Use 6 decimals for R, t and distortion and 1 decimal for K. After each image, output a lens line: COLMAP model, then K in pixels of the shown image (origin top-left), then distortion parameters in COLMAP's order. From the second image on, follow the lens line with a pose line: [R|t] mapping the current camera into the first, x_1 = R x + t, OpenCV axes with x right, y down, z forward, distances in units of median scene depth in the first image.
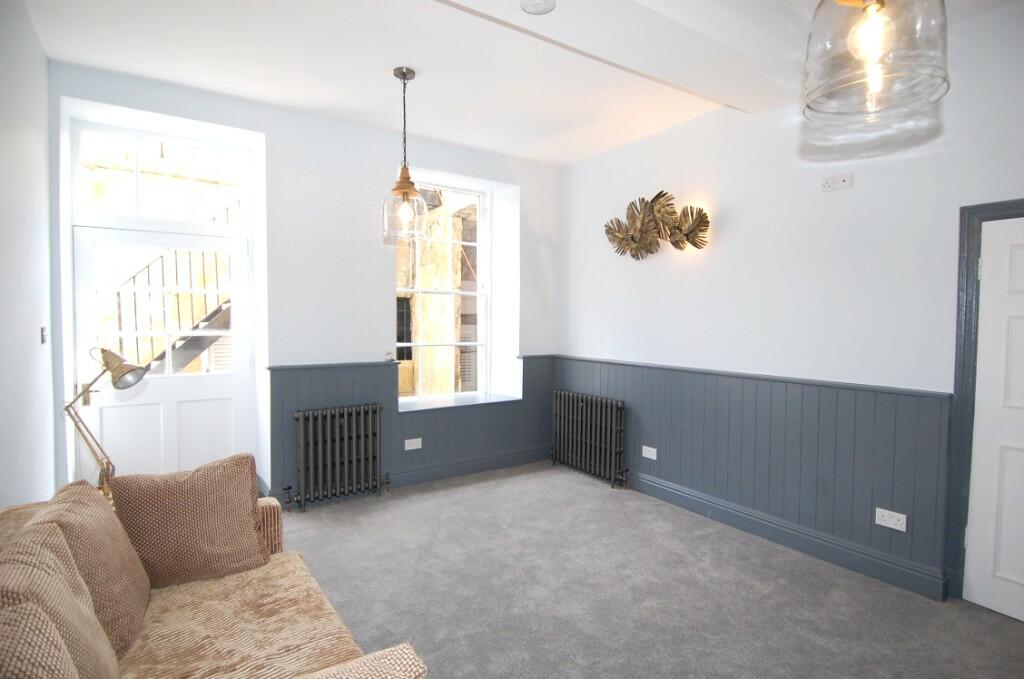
lens RADIAL K [[536.0, 0, 523.5], [0, 536.0, 342.2], [0, 0, 1]] dist [0.000883, -0.001765]
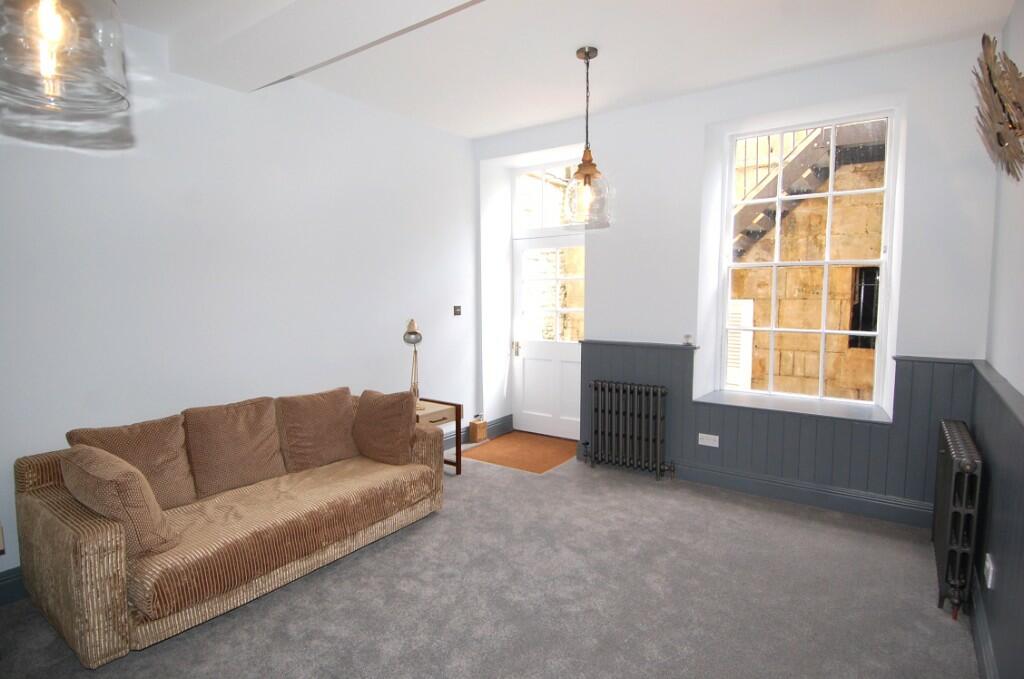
lens RADIAL K [[536.0, 0, 523.5], [0, 536.0, 342.2], [0, 0, 1]] dist [0.000883, -0.001765]
pose [[0.336161, 0.073291, -0.938949, 0.546769], [-0.044323, 0.997094, 0.061961, -0.014746], [0.940761, 0.020788, 0.338432, 0.426622]]
